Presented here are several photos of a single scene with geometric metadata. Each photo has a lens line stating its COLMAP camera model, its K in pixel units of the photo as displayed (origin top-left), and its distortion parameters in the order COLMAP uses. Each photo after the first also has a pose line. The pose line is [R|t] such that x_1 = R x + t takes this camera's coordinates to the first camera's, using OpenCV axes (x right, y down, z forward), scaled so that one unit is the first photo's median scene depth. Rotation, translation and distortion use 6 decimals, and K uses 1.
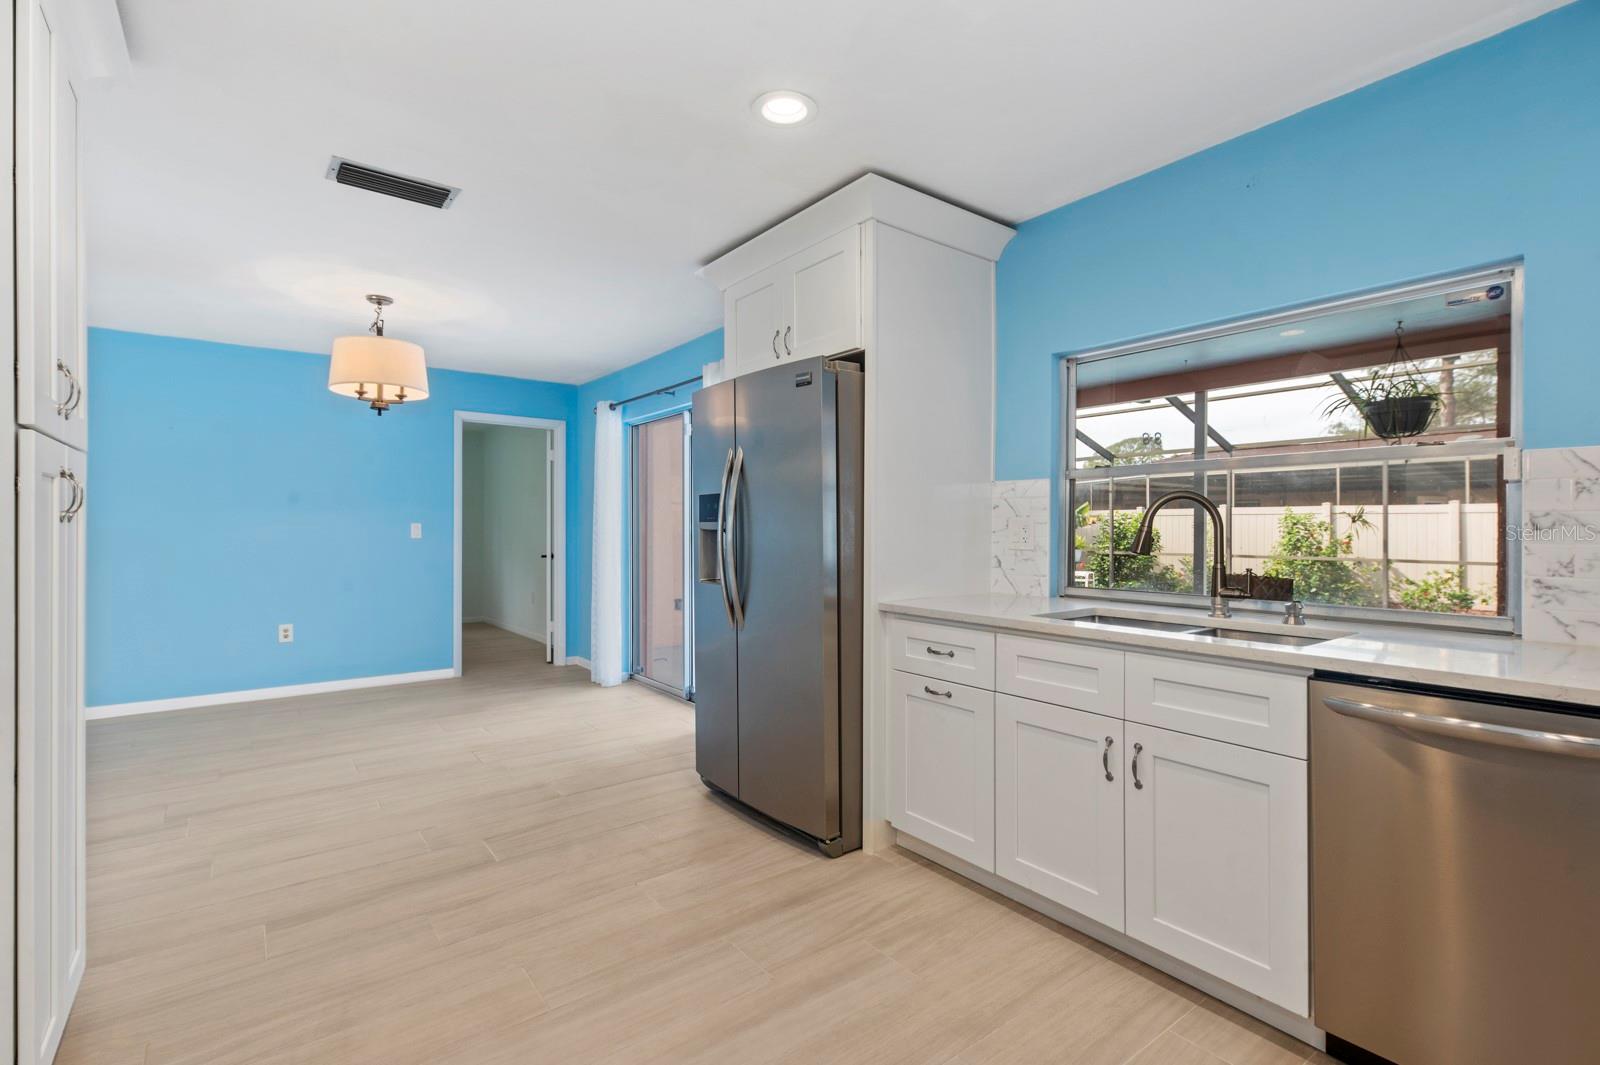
lens RADIAL K [[729.6, 0, 799.8], [0, 729.6, 528.4], [0, 0, 1]] dist [0.012186, 0.000147]
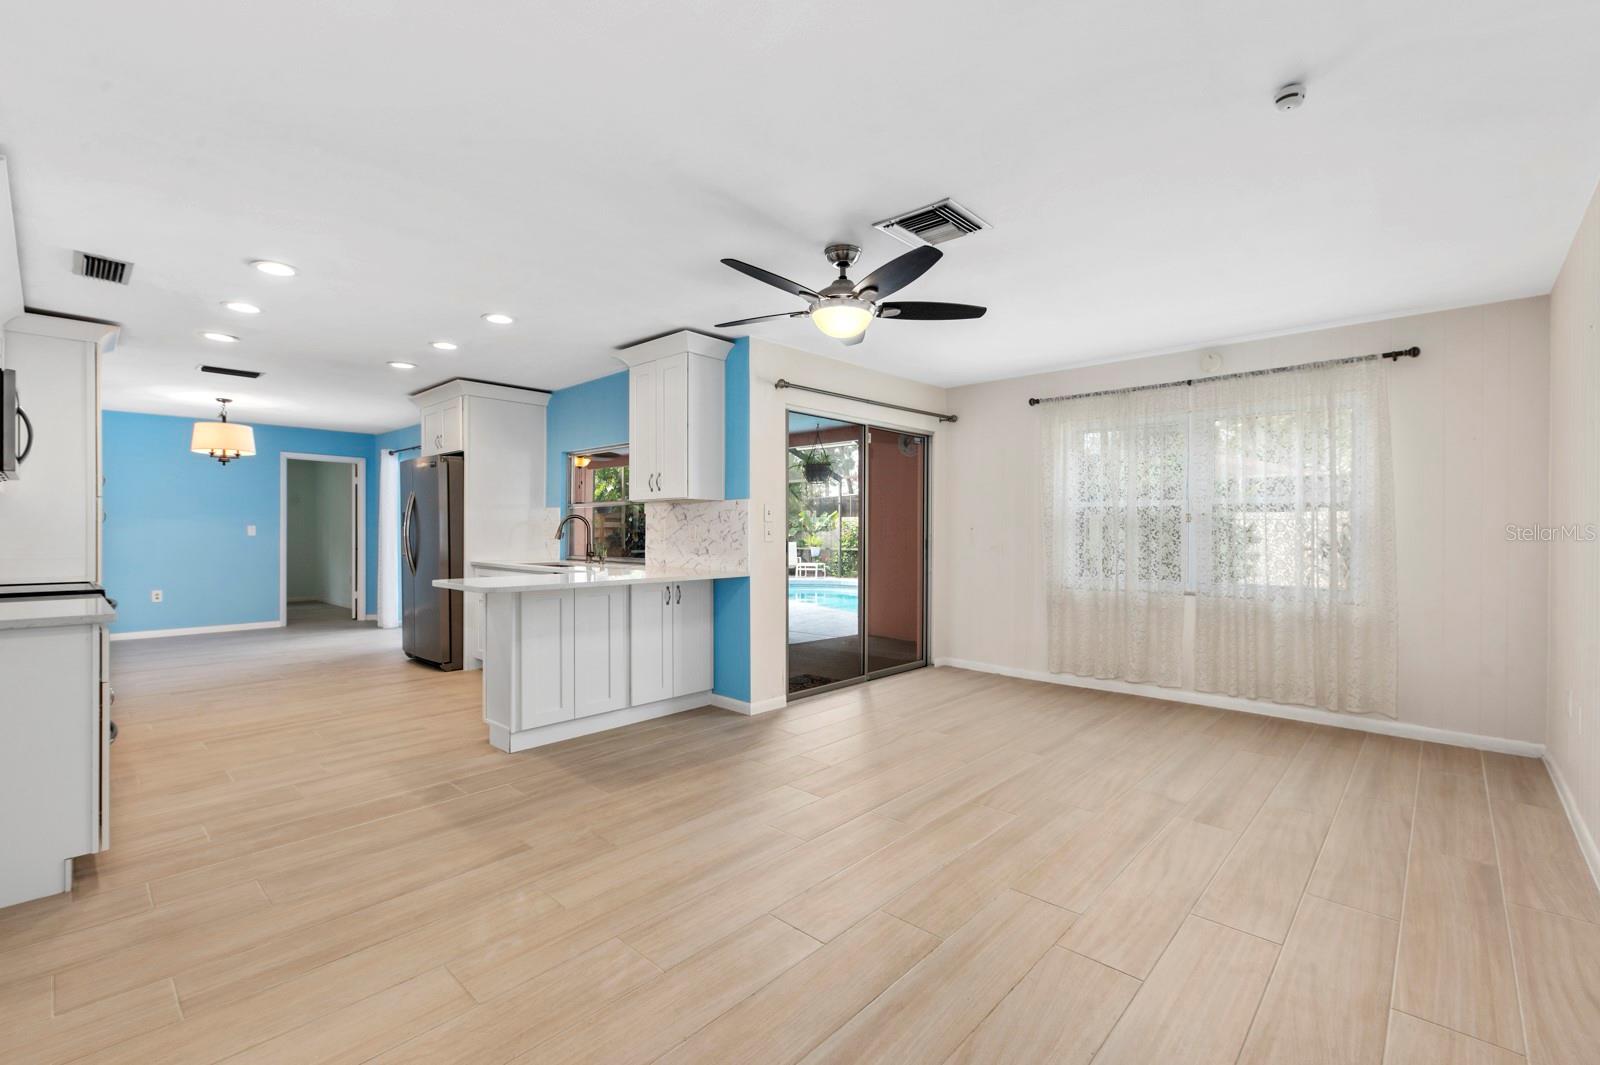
lens RADIAL K [[668.6, 0, 806.9], [0, 668.6, 534.0], [0, 0, 1]] dist [-0.004906, -0.001173]
pose [[0.981292, 0.001558, 0.192517, 0.501391], [-0.002305, 0.999991, 0.003660, 0.003577], [-0.192510, -0.004035, 0.981287, -0.852878]]
